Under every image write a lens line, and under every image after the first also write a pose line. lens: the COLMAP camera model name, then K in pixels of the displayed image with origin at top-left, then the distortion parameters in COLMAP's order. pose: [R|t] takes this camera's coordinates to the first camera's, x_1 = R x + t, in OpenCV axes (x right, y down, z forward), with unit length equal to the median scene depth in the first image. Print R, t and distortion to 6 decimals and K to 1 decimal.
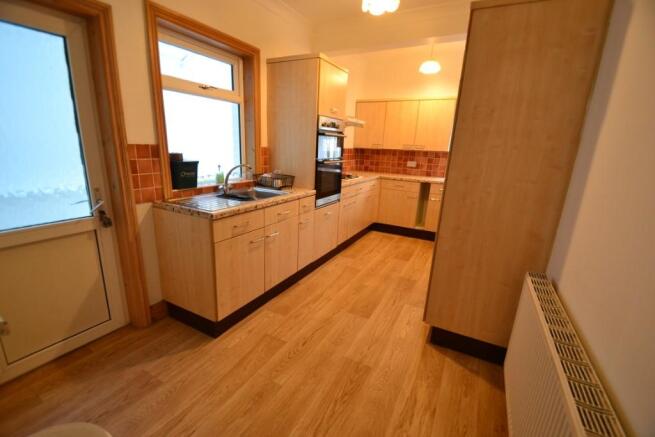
lens RADIAL K [[295.6, 0, 312.7], [0, 295.6, 223.1], [0, 0, 1]] dist [-0.000332, -0.000405]
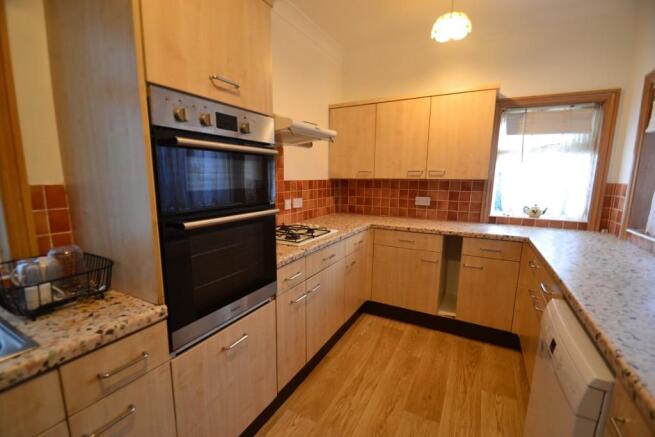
lens RADIAL K [[295.6, 0, 312.7], [0, 295.6, 223.1], [0, 0, 1]] dist [-0.000332, -0.000405]
pose [[0.999476, -0.031235, -0.008488, 0.112144], [0.030193, 0.994199, -0.103232, -0.100881], [0.011664, 0.102922, 0.994621, 0.401104]]
